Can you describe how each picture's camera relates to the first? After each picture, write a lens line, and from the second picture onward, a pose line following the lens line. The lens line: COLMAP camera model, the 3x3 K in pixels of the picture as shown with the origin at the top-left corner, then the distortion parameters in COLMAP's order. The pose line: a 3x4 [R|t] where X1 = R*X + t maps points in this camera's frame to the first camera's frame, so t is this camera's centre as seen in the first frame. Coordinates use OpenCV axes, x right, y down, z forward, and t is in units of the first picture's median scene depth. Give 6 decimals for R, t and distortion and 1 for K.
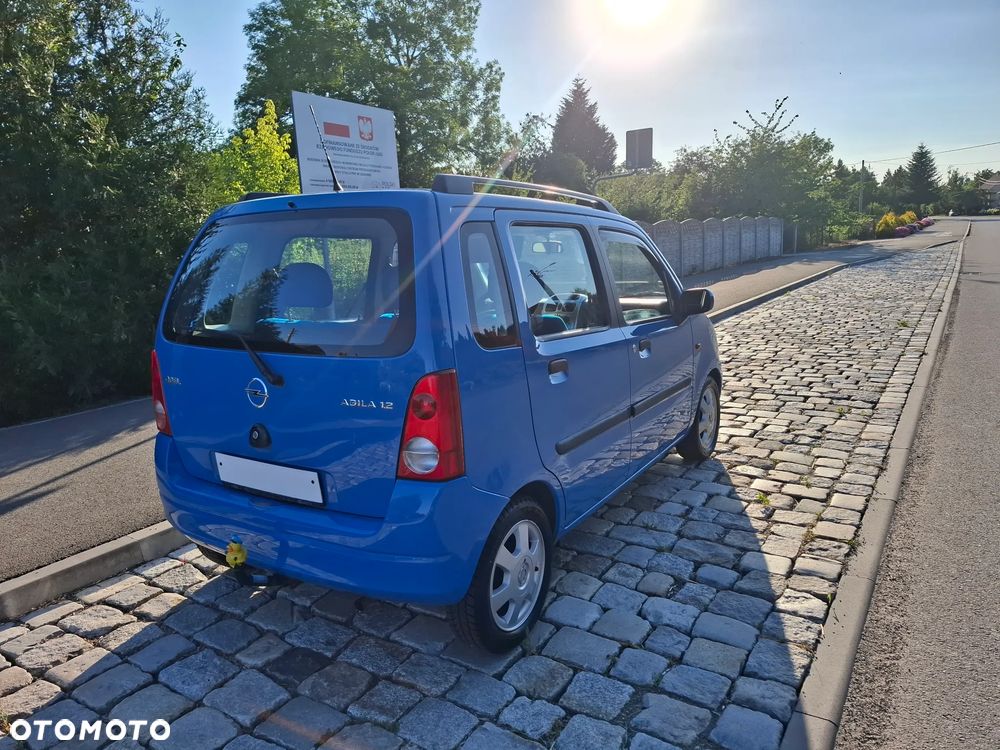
lens RADIAL K [[682.5, 0, 496.0], [0, 682.5, 386.8], [0, 0, 1]] dist [0.071257, -0.077074]
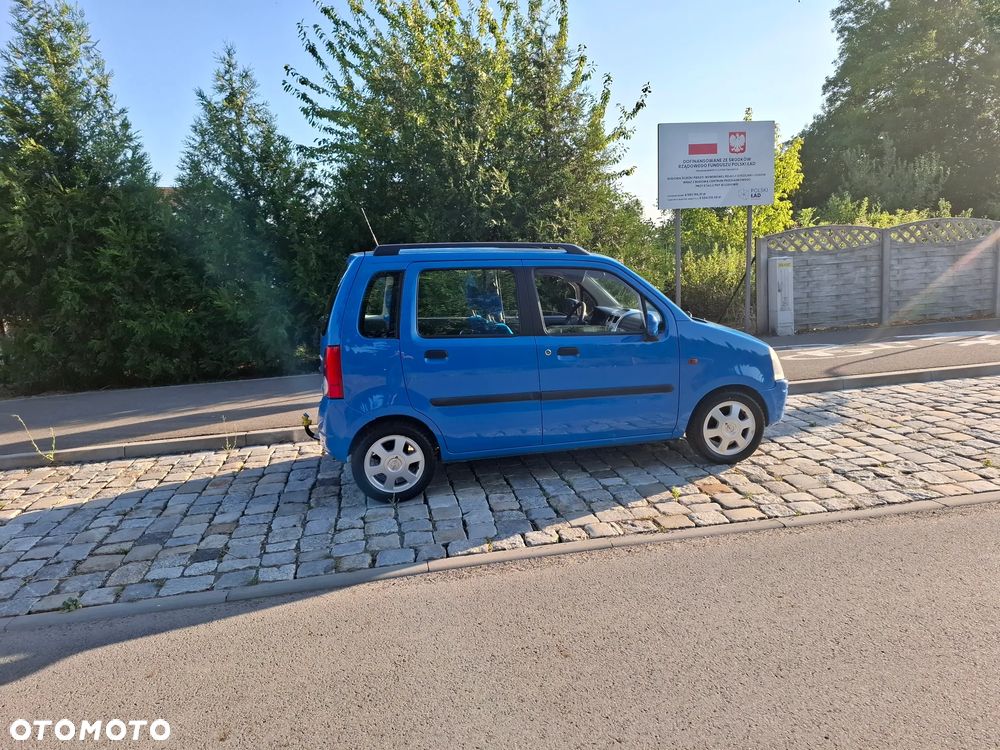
lens RADIAL K [[683.2, 0, 500.0], [0, 683.2, 375.0], [0, 0, 1]] dist [0.051250, -0.048607]
pose [[0.690499, 0.133457, -0.710915, 0.898824], [-0.128335, 0.989843, 0.061170, -0.063810], [0.711858, 0.048998, 0.700612, -0.047449]]
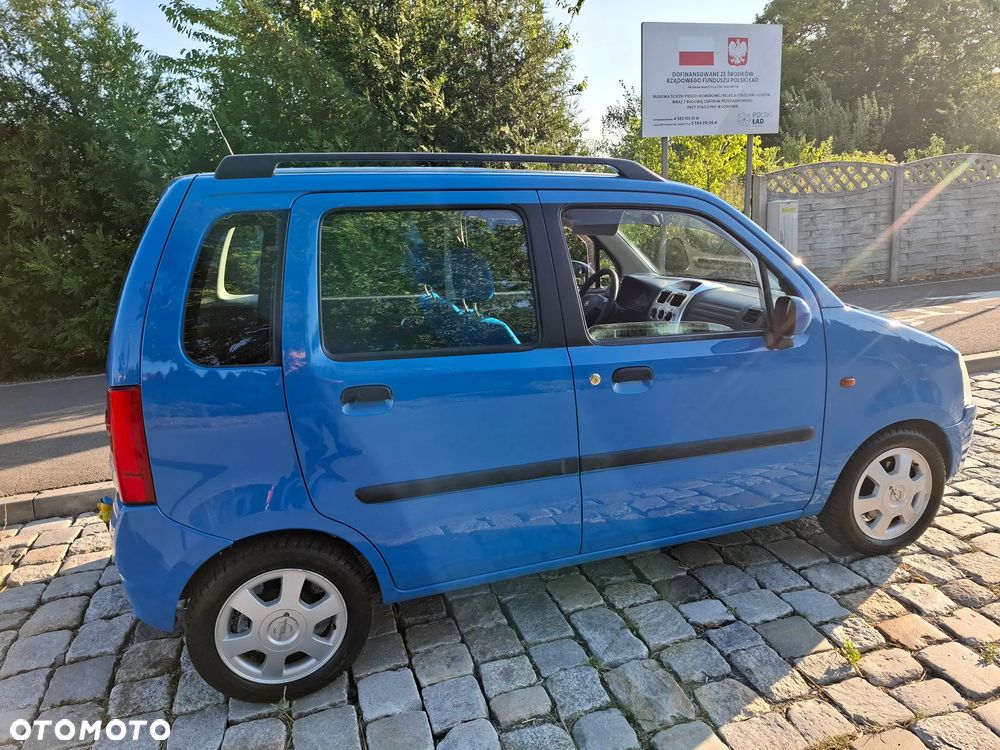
lens RADIAL K [[704.1, 0, 500.8], [0, 704.1, 370.2], [0, 0, 1]] dist [0.021223, -0.014450]
pose [[0.770125, 0.155414, -0.618671, 0.450401], [-0.114164, 0.987788, 0.106026, -0.100903], [0.627594, -0.011024, 0.778463, 0.295725]]
